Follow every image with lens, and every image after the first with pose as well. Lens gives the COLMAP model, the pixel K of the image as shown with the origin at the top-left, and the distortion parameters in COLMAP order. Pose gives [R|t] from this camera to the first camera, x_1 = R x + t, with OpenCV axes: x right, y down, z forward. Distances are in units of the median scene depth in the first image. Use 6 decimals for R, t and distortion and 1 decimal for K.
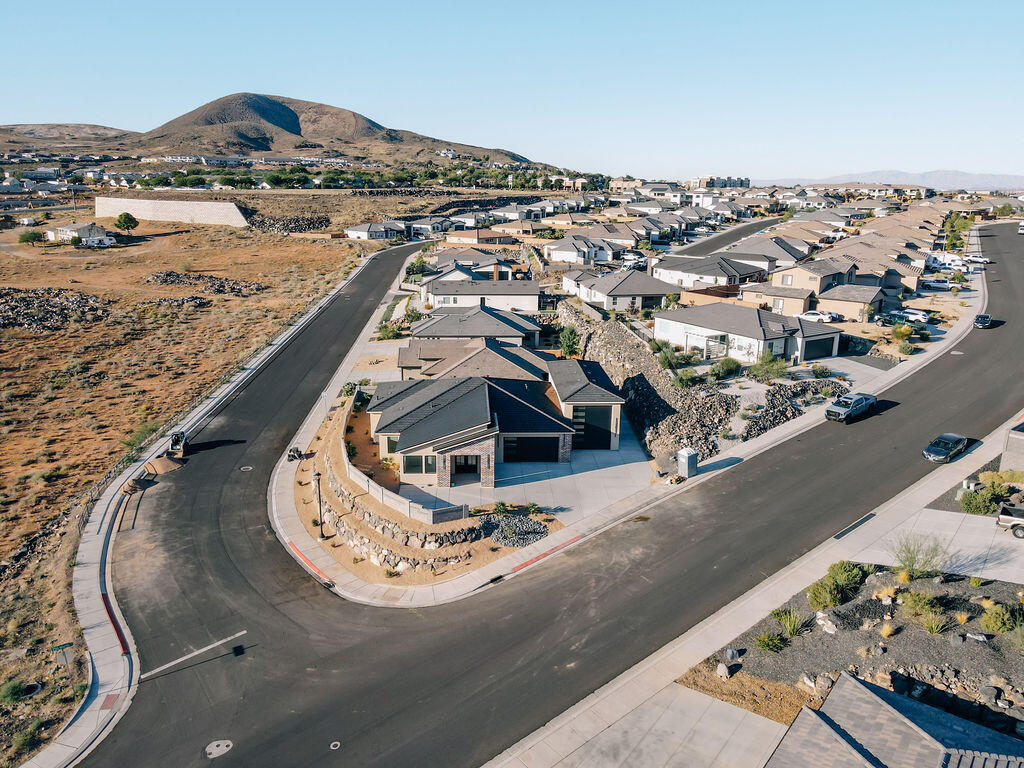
lens RADIAL K [[744.8, 0, 512.0], [0, 744.8, 384.0], [0, 0, 1]] dist [0.003912, 0.028837]
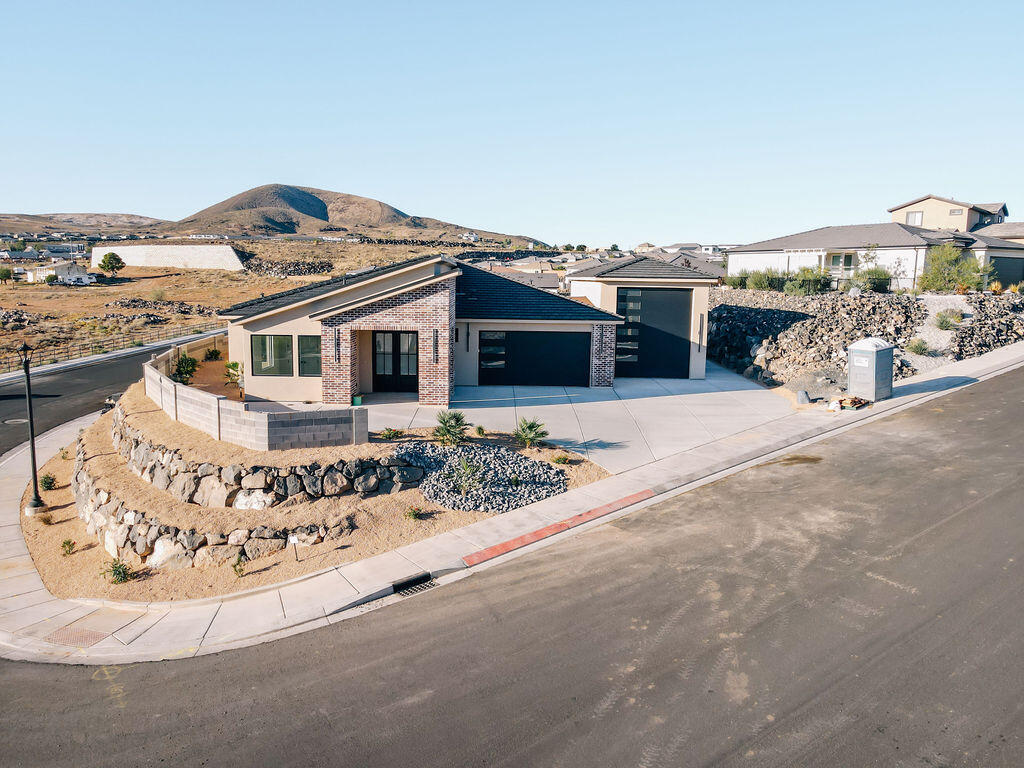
lens RADIAL K [[744.8, 0, 512.0], [0, 744.8, 384.0], [0, 0, 1]] dist [0.003912, 0.028837]
pose [[0.999545, 0.008161, -0.029021, 0.027337], [-0.011612, 0.992606, -0.120828, 0.178712], [0.027820, 0.121110, 0.992249, 0.553617]]
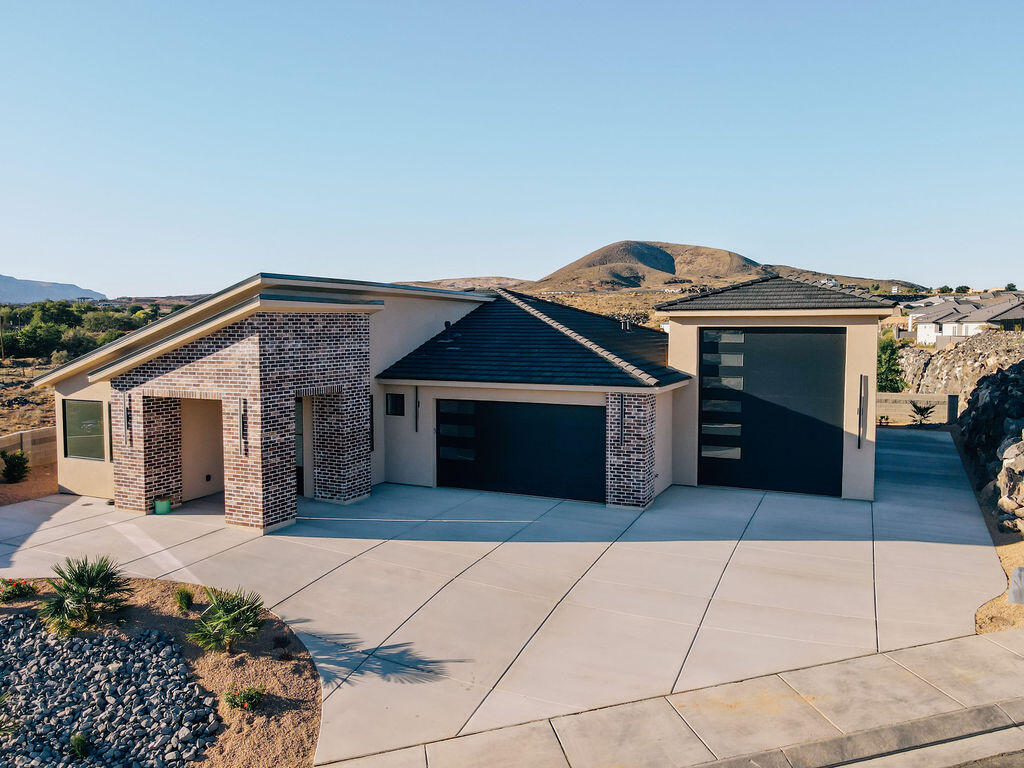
lens RADIAL K [[759.5, 0, 512.0], [0, 759.5, 384.0], [0, 0, 1]] dist [0.012908, 0.005918]
pose [[0.884719, 0.022776, -0.465567, 0.177242], [-0.110934, 0.980395, -0.162846, 0.121524], [0.452731, 0.195721, 0.869901, 0.796490]]
